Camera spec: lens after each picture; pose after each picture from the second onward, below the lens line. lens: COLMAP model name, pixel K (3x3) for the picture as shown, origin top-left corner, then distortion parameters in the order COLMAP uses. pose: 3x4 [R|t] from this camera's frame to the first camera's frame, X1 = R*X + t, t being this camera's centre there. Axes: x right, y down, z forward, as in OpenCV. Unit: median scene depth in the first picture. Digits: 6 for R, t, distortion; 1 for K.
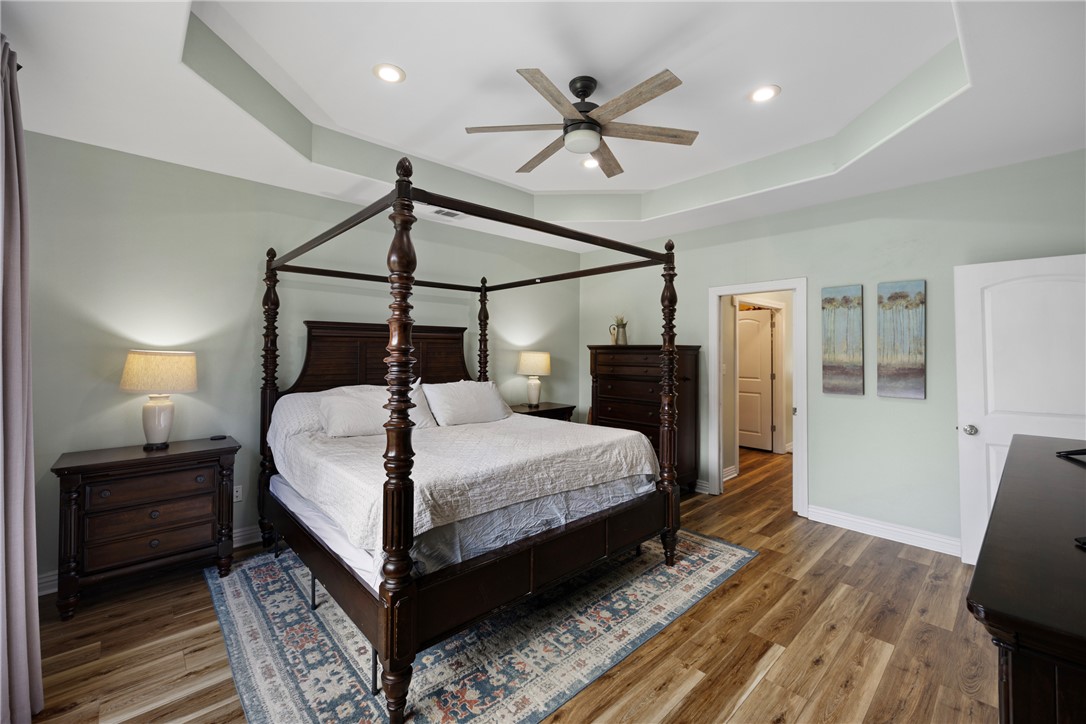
lens RADIAL K [[444.2, 0, 545.1], [0, 444.2, 347.1], [0, 0, 1]] dist [0.013636, 0.000286]
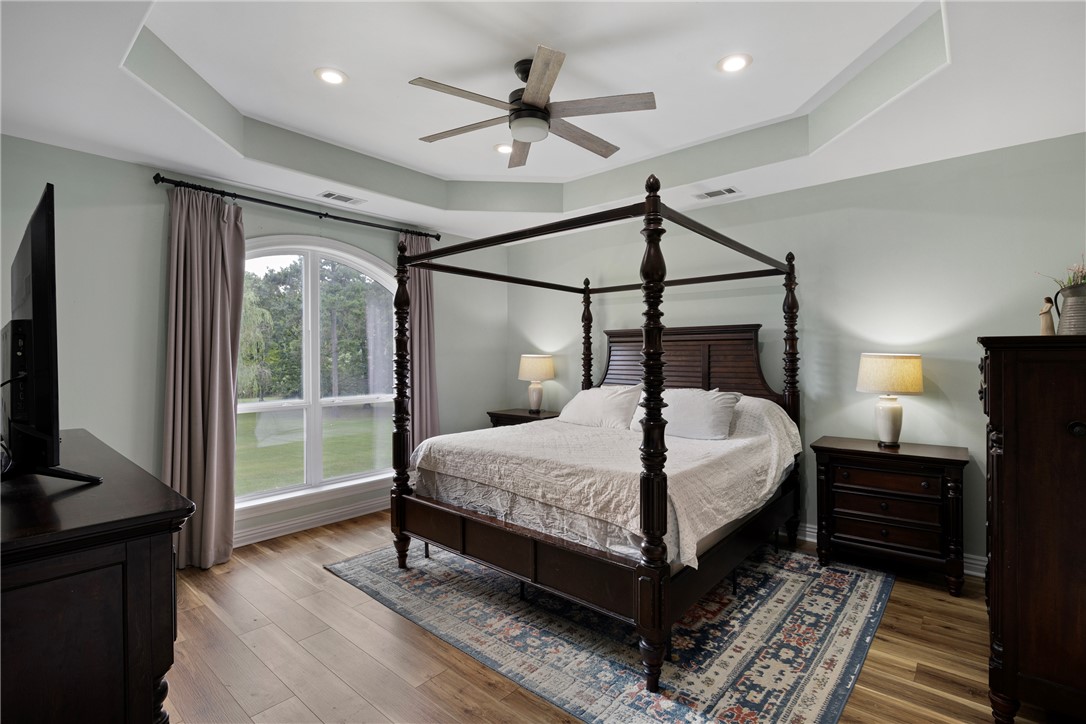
lens RADIAL K [[510.7, 0, 550.2], [0, 510.7, 357.0], [0, 0, 1]] dist [-0.002020, -0.000124]
pose [[0.115158, 0.001678, -0.993346, 1.012949], [0.013983, 0.999897, 0.003310, 0.009327], [0.993249, -0.014271, 0.115123, 0.796772]]
